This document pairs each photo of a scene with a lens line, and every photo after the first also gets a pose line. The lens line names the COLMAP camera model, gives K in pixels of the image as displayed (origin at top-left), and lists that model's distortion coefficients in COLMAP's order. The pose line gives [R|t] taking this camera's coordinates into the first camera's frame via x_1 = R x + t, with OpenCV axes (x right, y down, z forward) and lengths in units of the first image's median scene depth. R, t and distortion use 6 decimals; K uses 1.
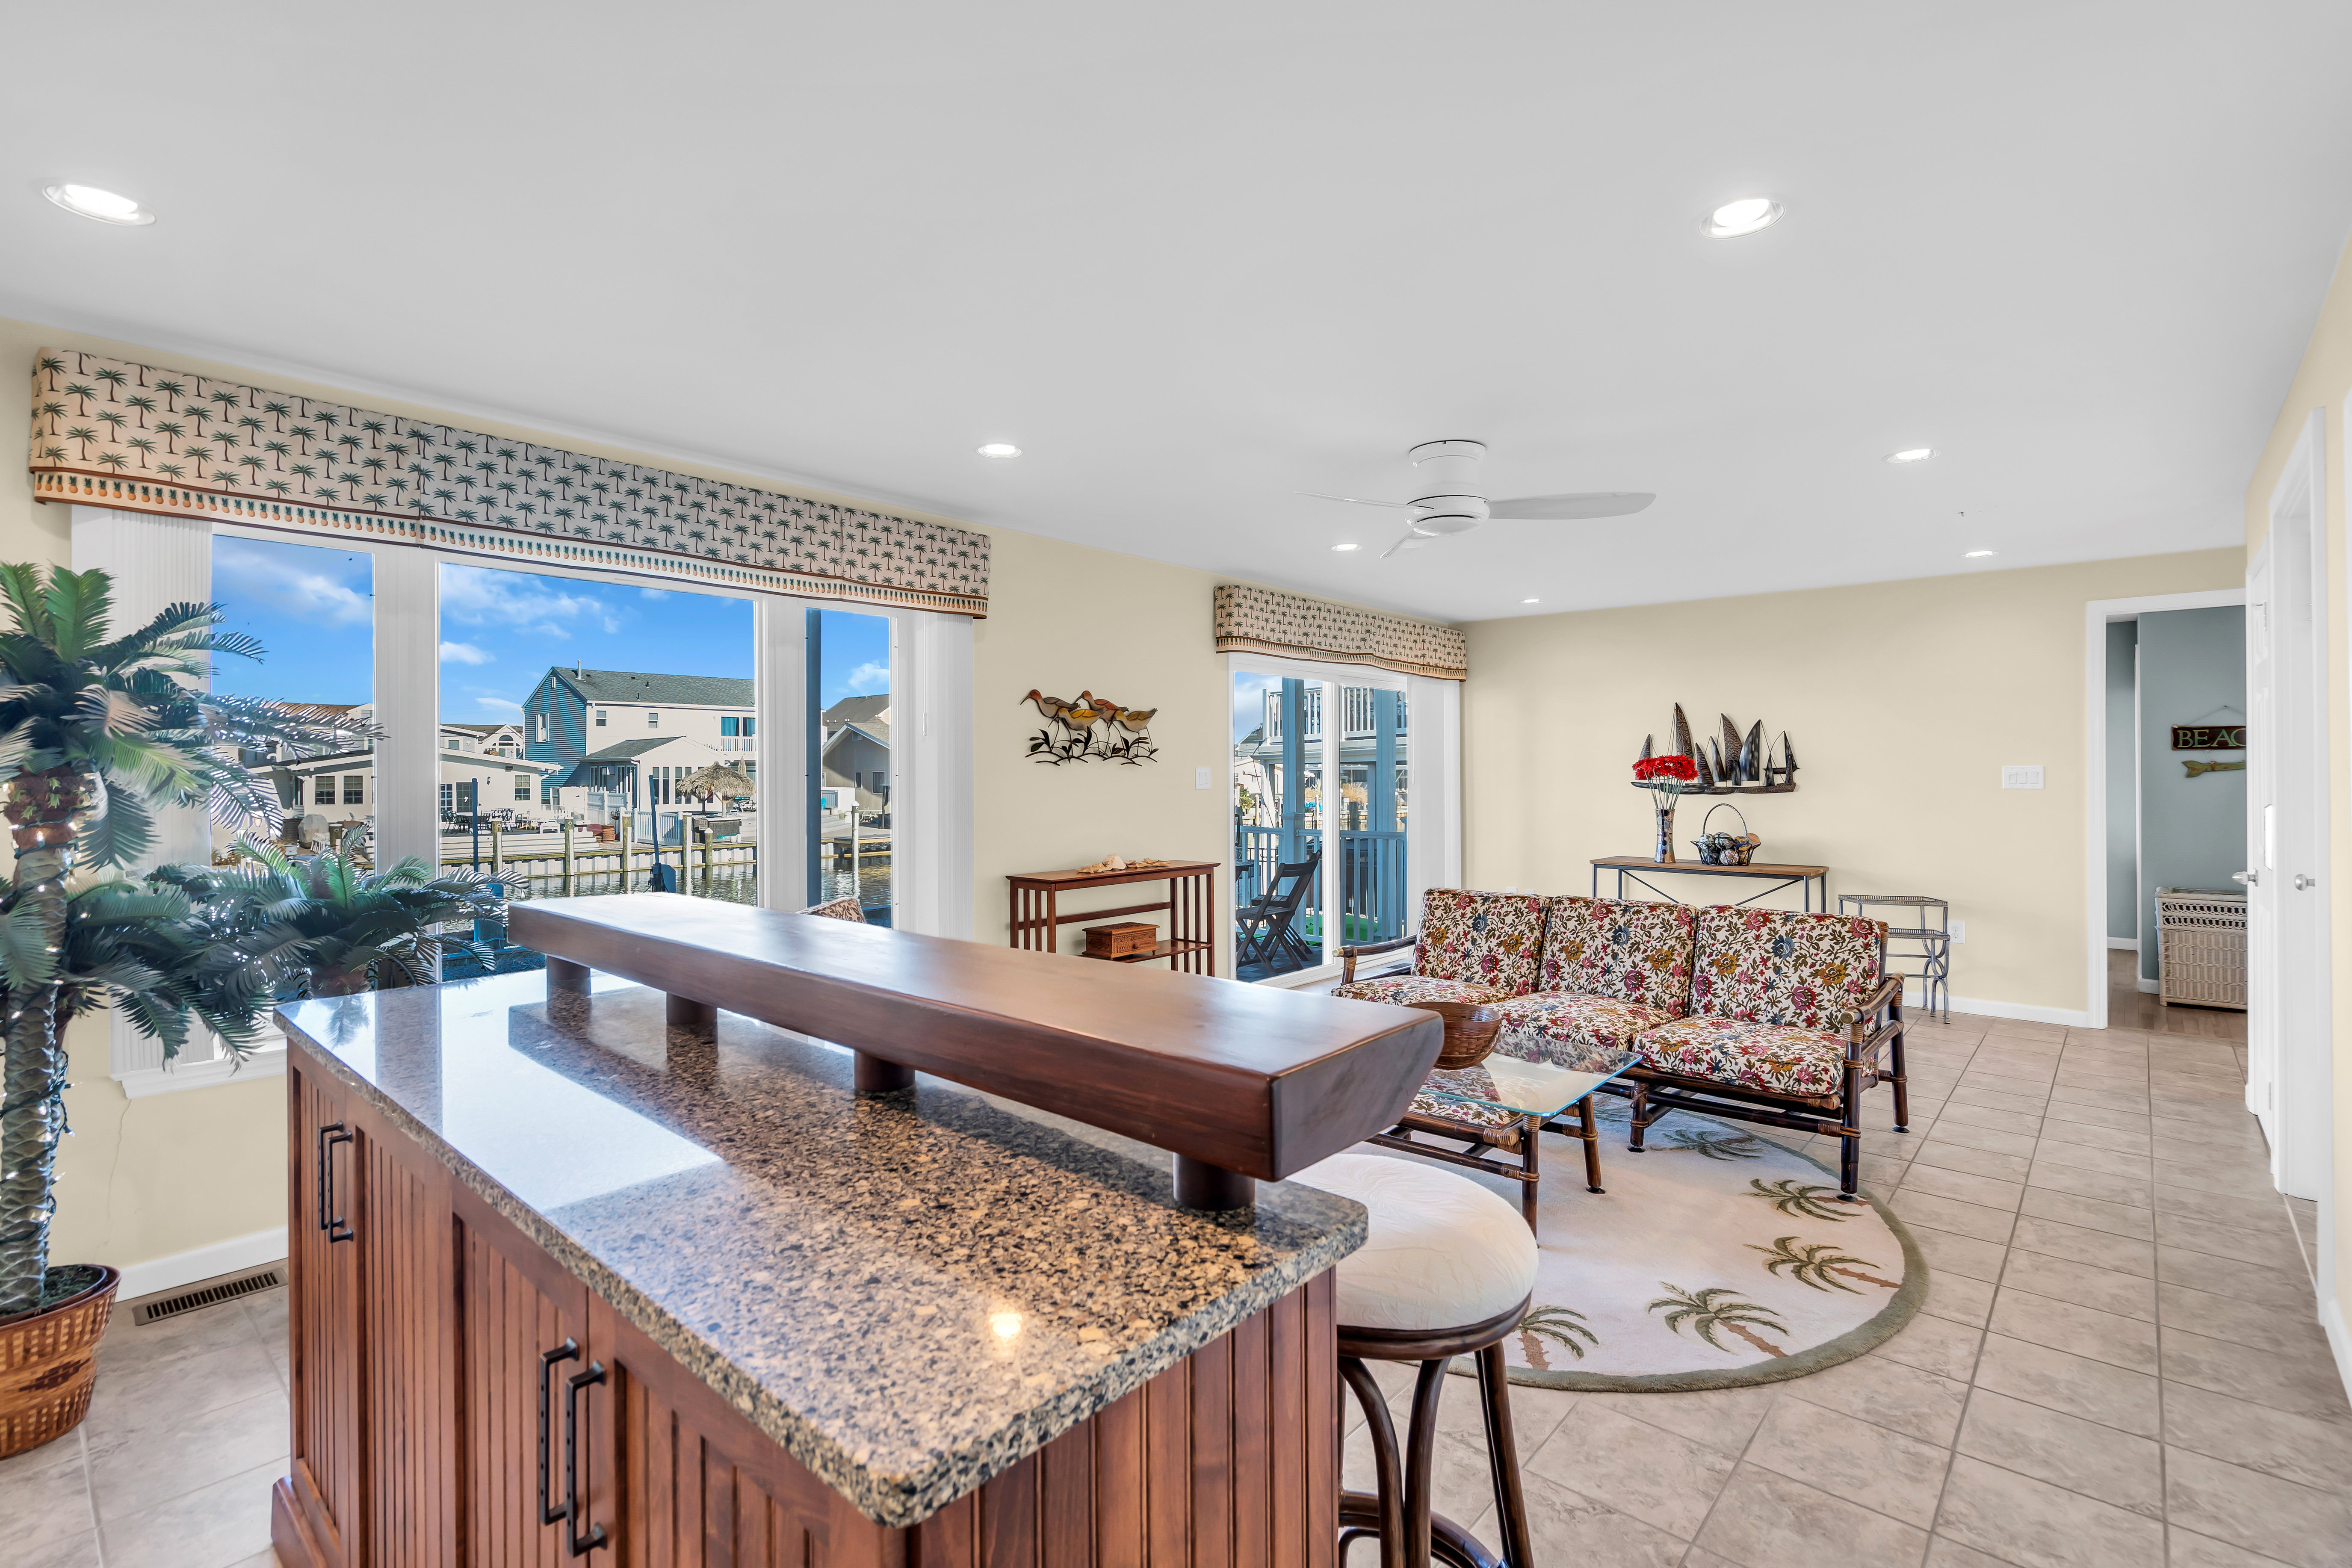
lens RADIAL K [[1078.2, 0, 1170.6], [0, 1078.2, 773.6], [0, 0, 1]] dist [-0.001211, 0.000604]
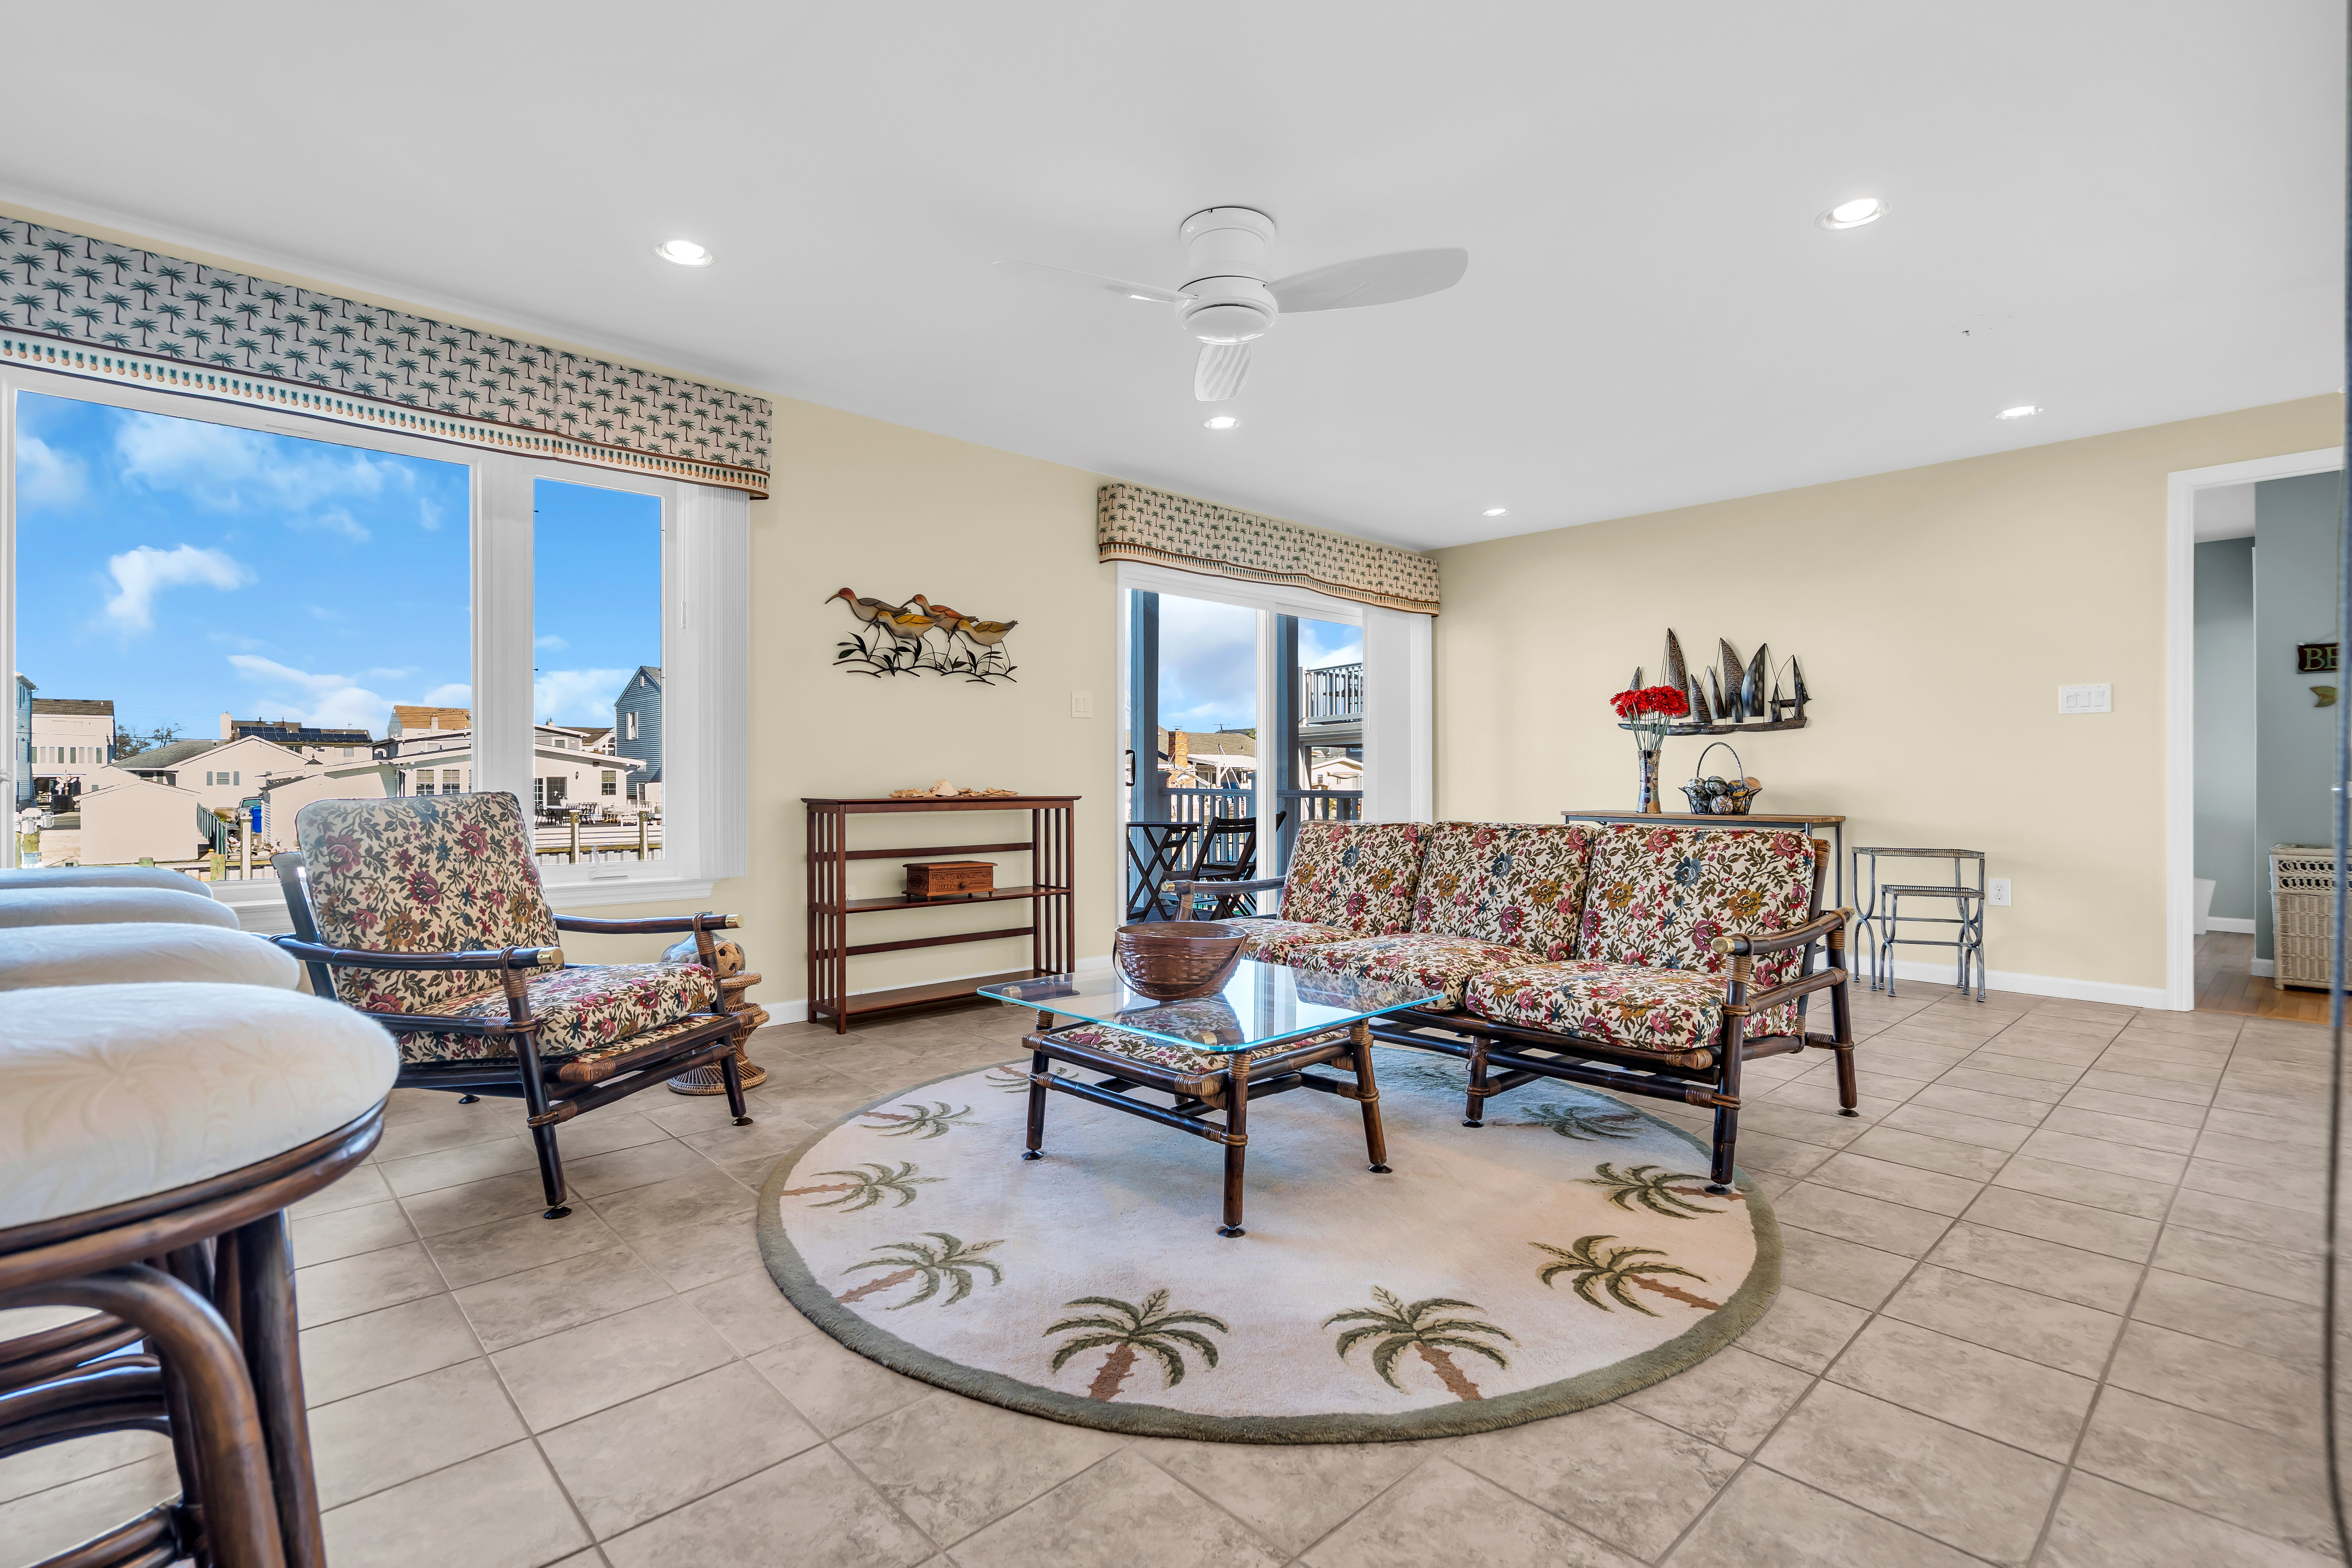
lens RADIAL K [[1086.1, 0, 1166.2], [0, 1086.1, 781.1], [0, 0, 1]] dist [-0.002576, 0.000695]
pose [[0.995726, 0.002731, -0.092313, 0.252163], [-0.002612, 0.999996, 0.001401, 0.090346], [0.092317, -0.001154, 0.995729, 0.180228]]
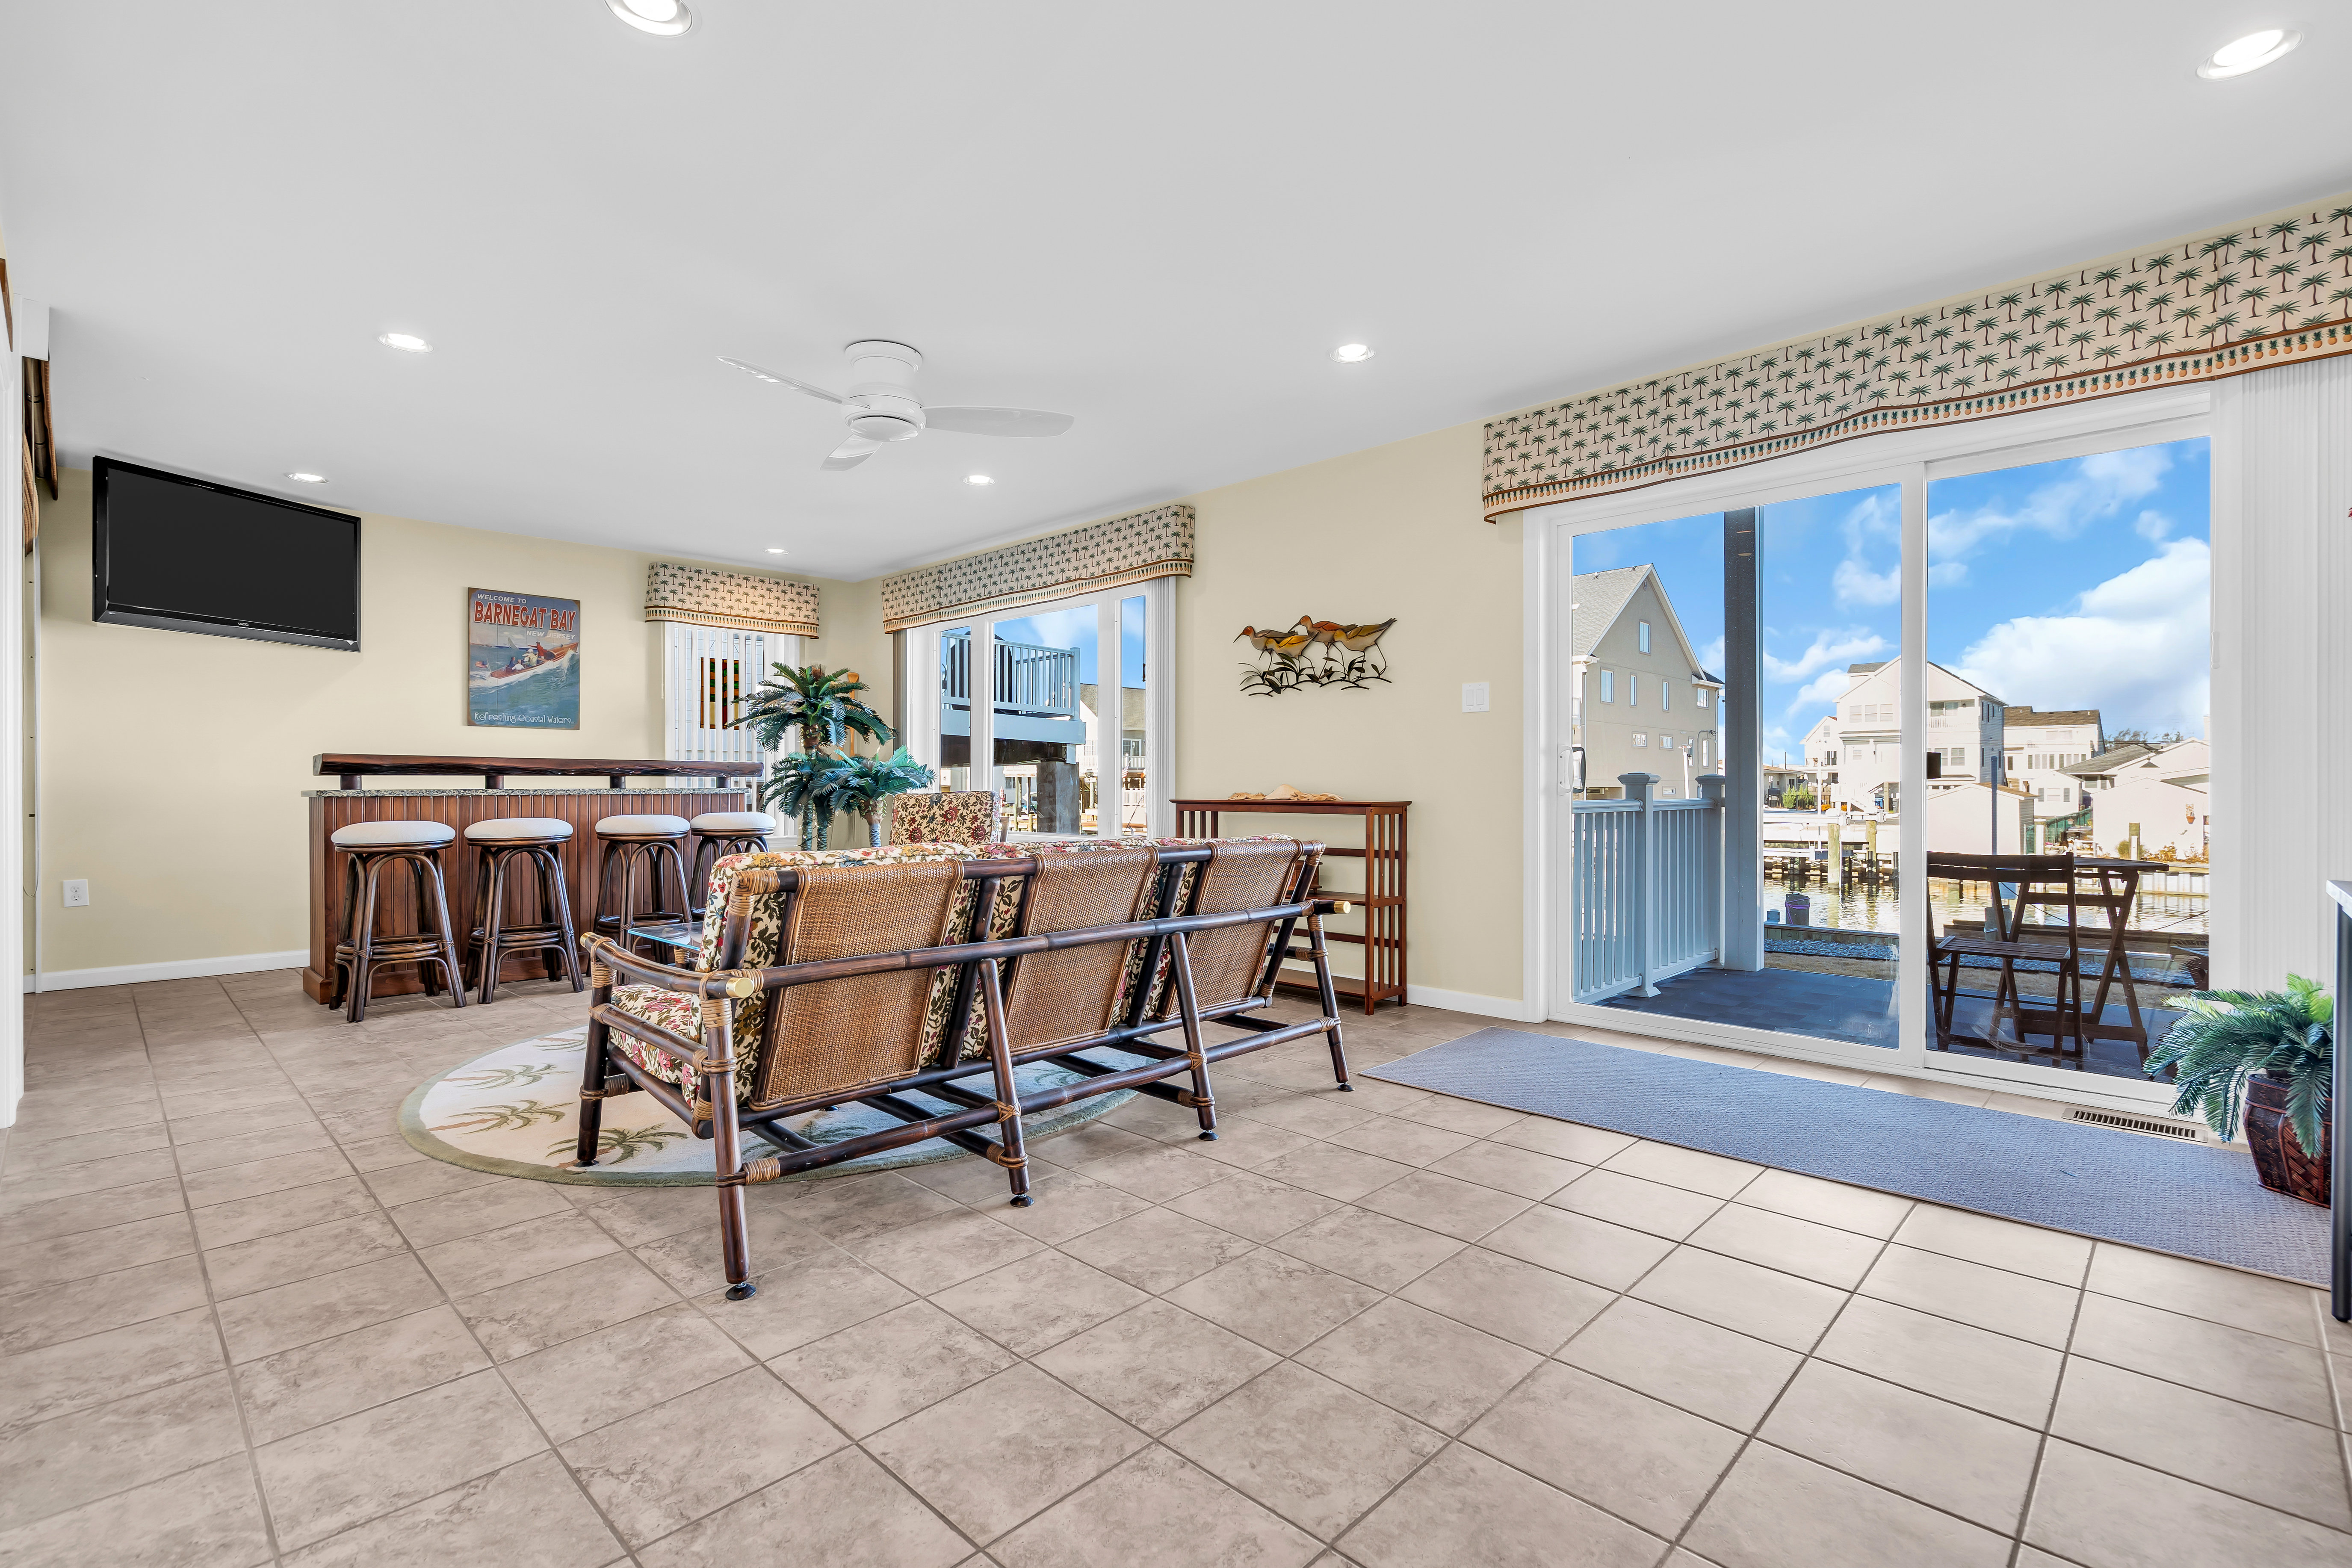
lens RADIAL K [[1078.2, 0, 1170.6], [0, 1078.2, 773.6], [0, 0, 1]] dist [-0.001211, 0.000604]
pose [[-0.046449, -0.006203, -0.998901, 1.103901], [0.000064, 0.999981, -0.006213, 0.087186], [0.998921, -0.000352, -0.046448, 1.153933]]
